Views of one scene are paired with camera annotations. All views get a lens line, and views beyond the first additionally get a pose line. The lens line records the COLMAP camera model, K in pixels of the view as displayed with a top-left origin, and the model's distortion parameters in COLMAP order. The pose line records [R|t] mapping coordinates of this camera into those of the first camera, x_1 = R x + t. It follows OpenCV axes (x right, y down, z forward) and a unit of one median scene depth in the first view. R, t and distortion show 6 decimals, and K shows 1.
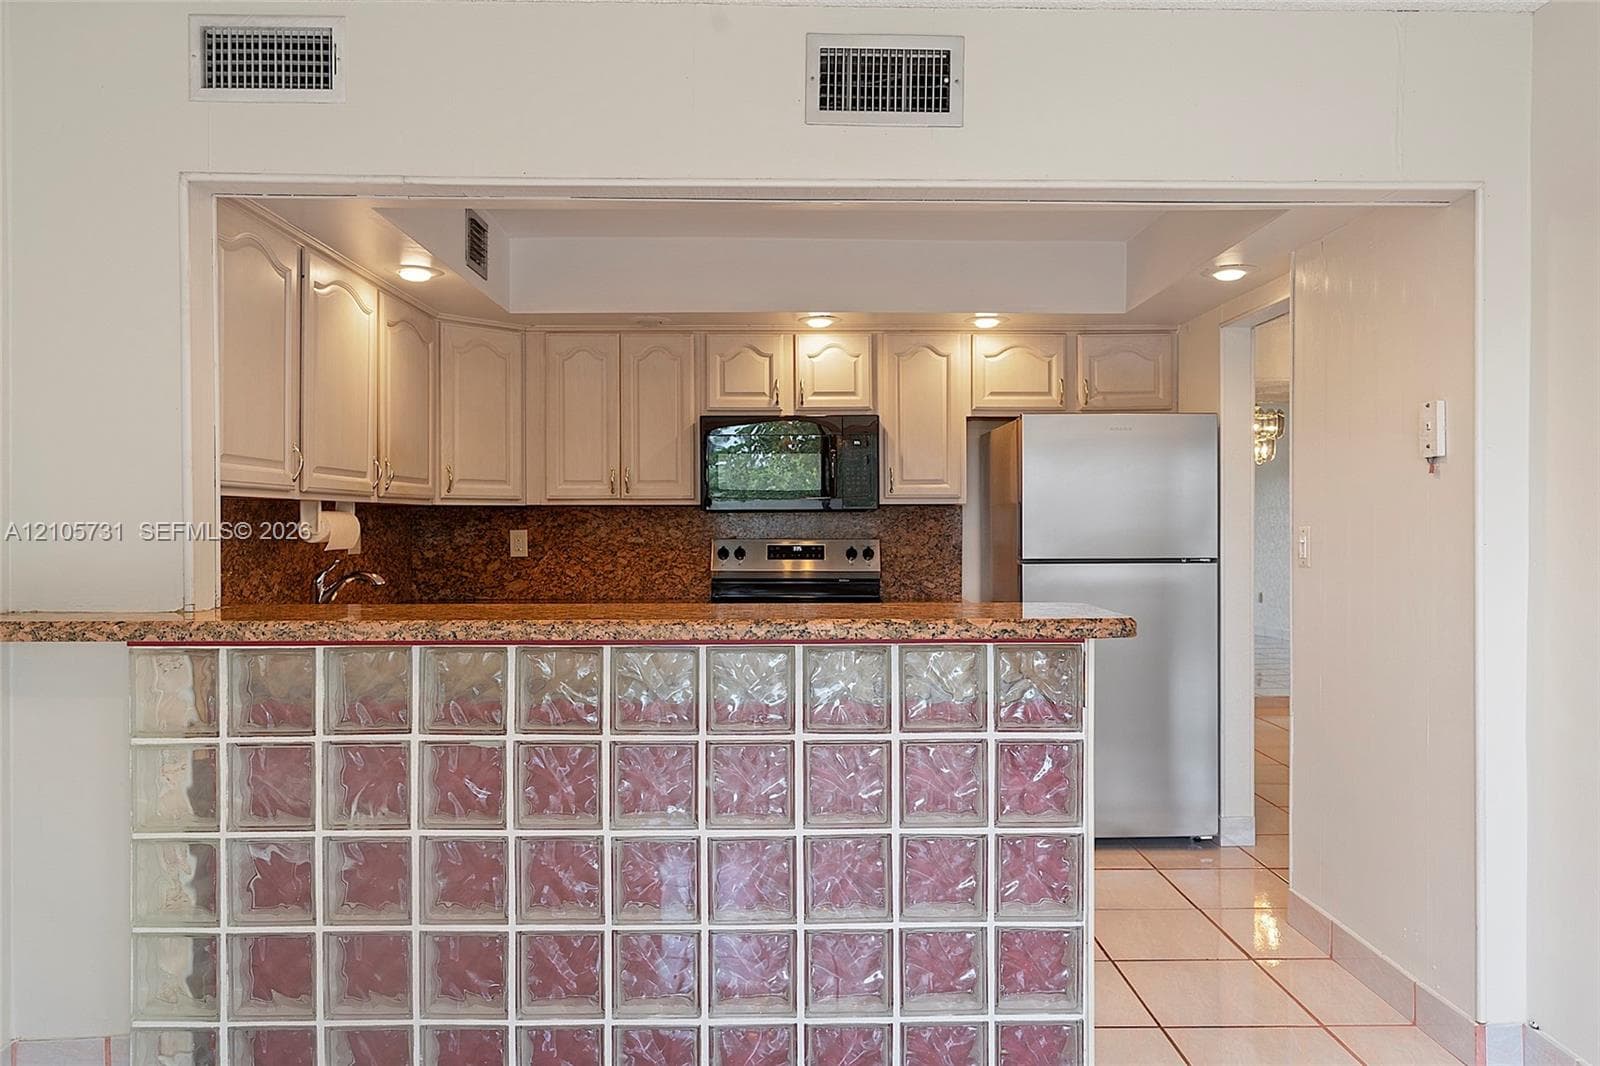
lens RADIAL K [[1114.1, 0, 805.5], [0, 1114.1, 525.3], [0, 0, 1]] dist [0.000042, 0.001856]
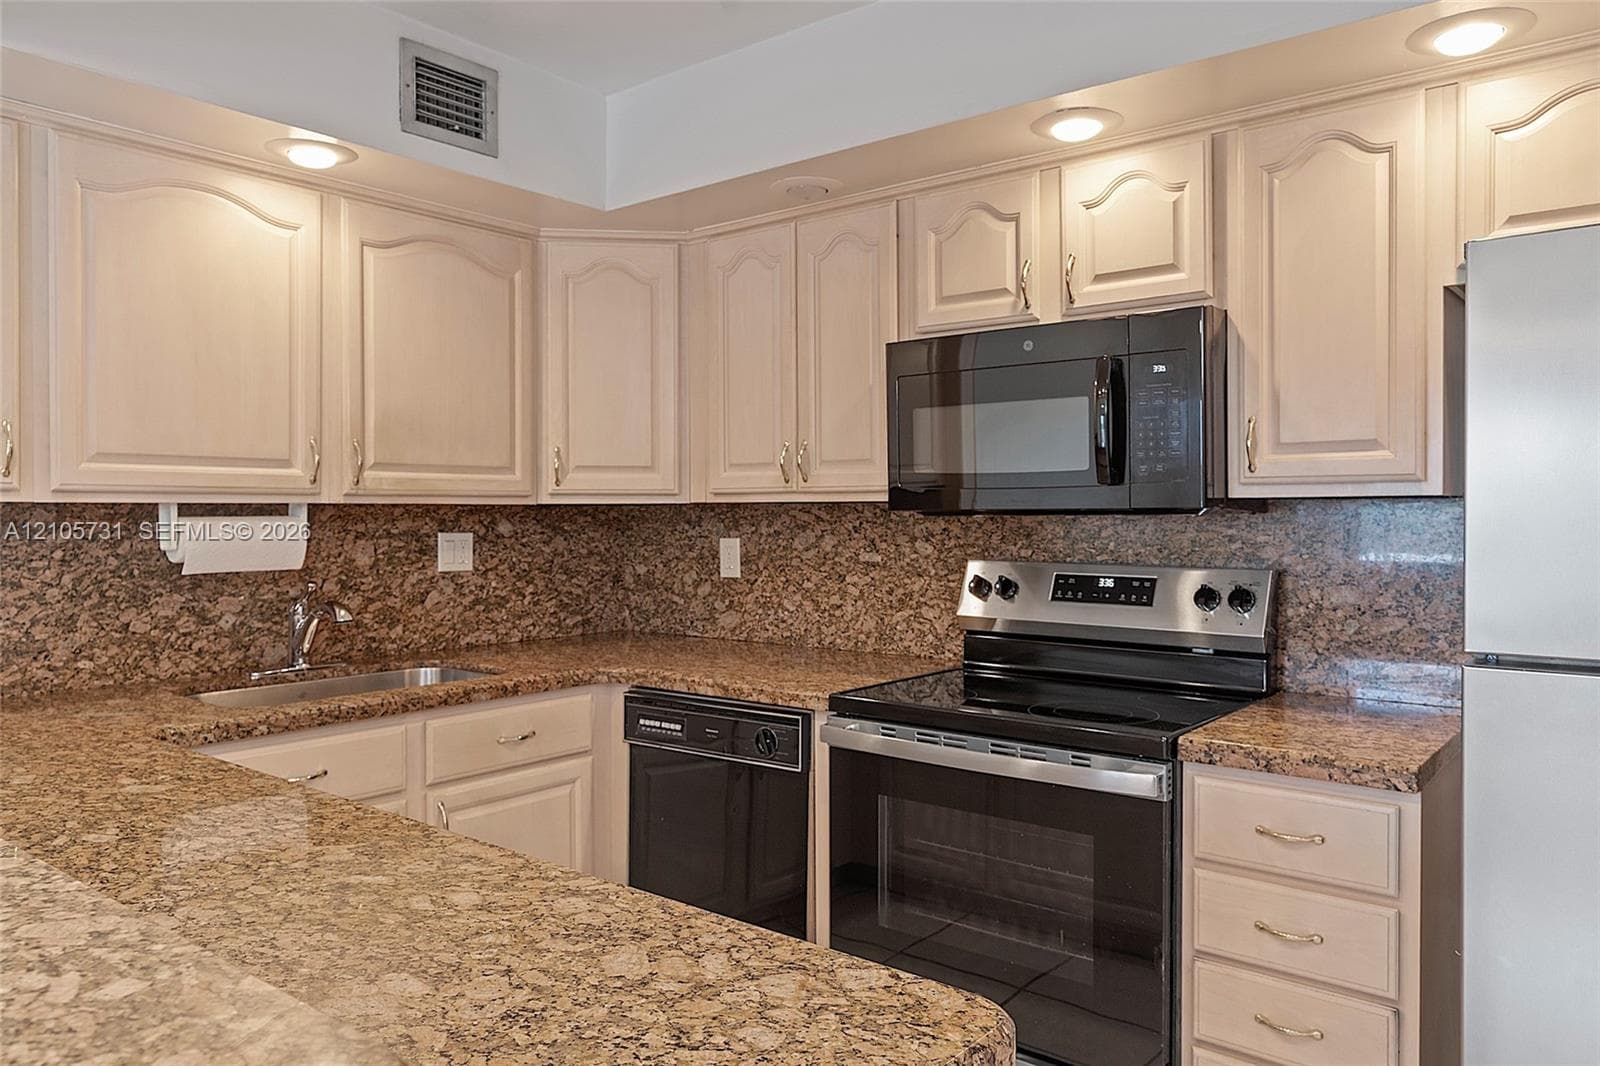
lens RADIAL K [[1148.0, 0, 797.3], [0, 1148.0, 524.4], [0, 0, 1]] dist [0.009006, 0.007396]
pose [[0.763902, 0.008219, -0.645280, 0.241605], [-0.002003, 0.999944, 0.010366, -0.012442], [0.645329, -0.006626, 0.763876, 0.518754]]
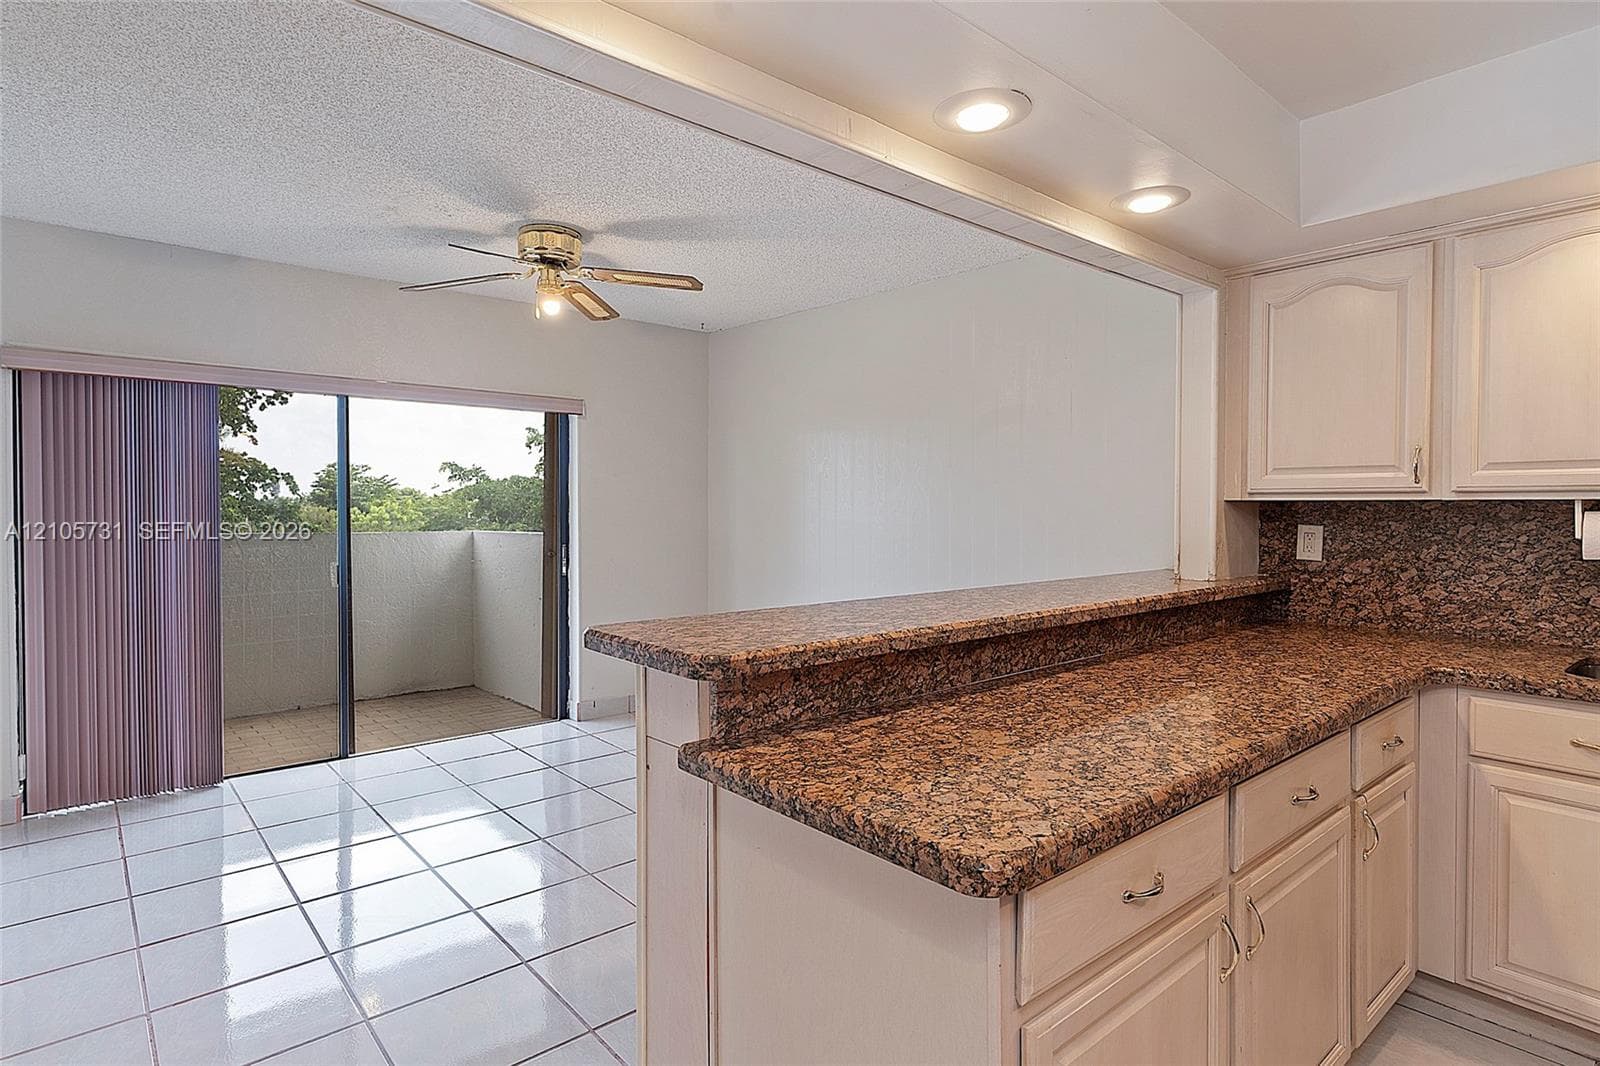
lens RADIAL K [[823.8, 0, 805.8], [0, 823.8, 518.9], [0, 0, 1]] dist [0.009459, -0.002020]
pose [[-0.771712, 0.010109, -0.635892, 0.302667], [-0.002035, 0.999829, 0.018364, -0.013115], [0.635969, 0.015466, -0.771559, 0.822589]]
